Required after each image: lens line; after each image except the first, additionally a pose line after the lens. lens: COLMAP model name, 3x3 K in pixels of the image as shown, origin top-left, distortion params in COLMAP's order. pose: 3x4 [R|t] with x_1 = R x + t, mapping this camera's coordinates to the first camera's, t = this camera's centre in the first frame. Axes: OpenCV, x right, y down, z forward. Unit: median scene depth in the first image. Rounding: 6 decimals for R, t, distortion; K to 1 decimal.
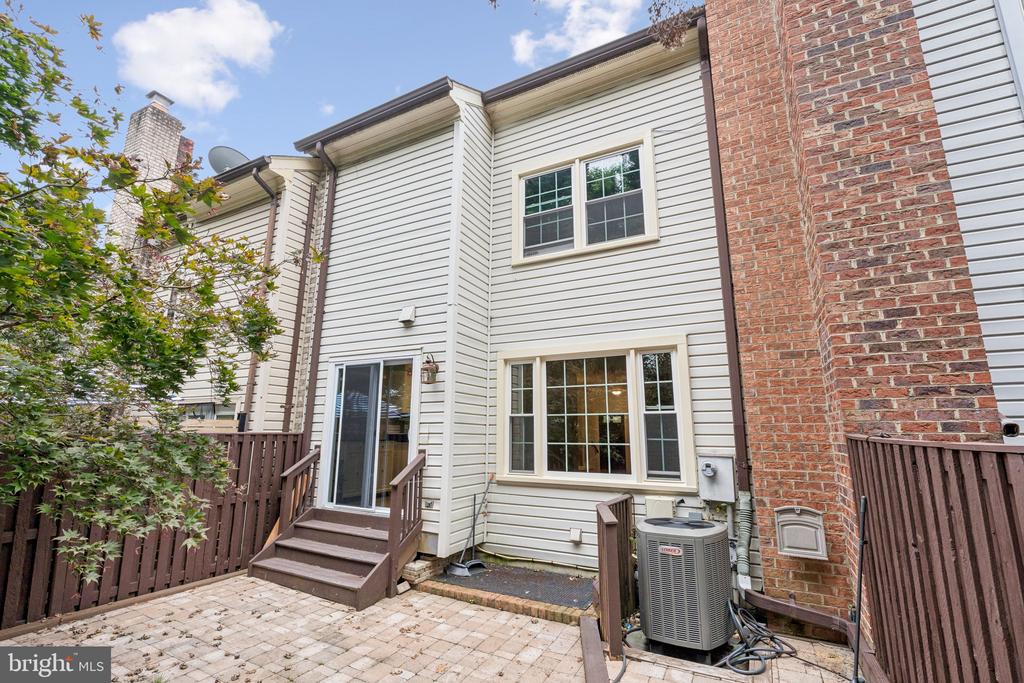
lens RADIAL K [[452.4, 0, 508.6], [0, 452.4, 347.7], [0, 0, 1]] dist [-0.003432, 0.000246]
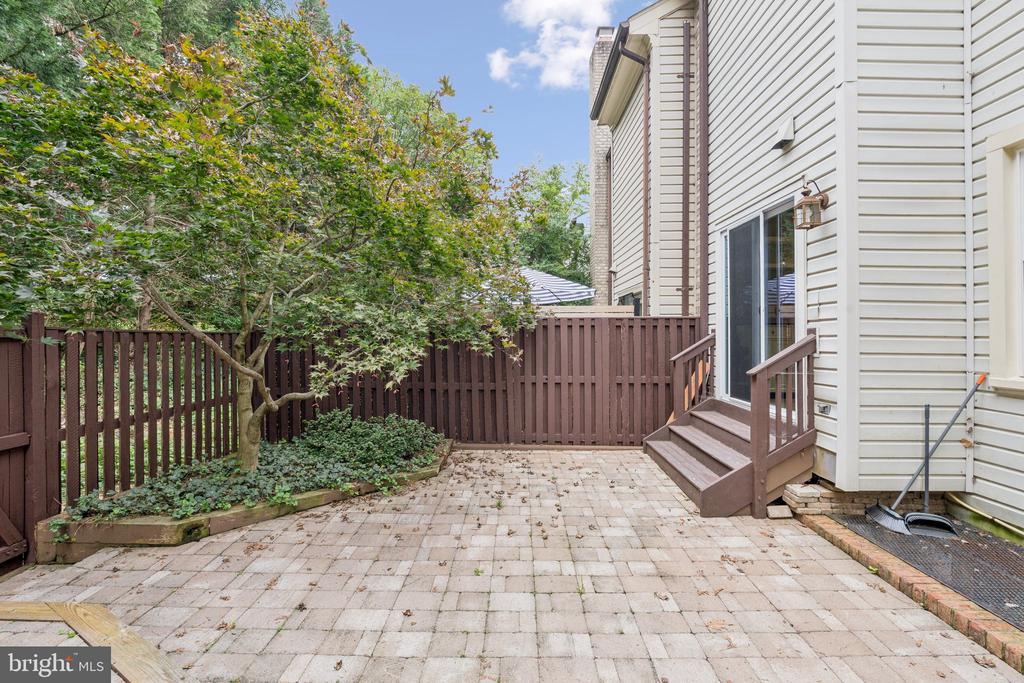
lens RADIAL K [[452.4, 0, 510.1], [0, 452.4, 332.9], [0, 0, 1]] dist [-0.003432, 0.000246]
pose [[0.452840, -0.010234, -0.891533, 0.203604], [0.168907, 0.982811, 0.074512, 0.107817], [0.875446, -0.184328, 0.446785, 0.315757]]
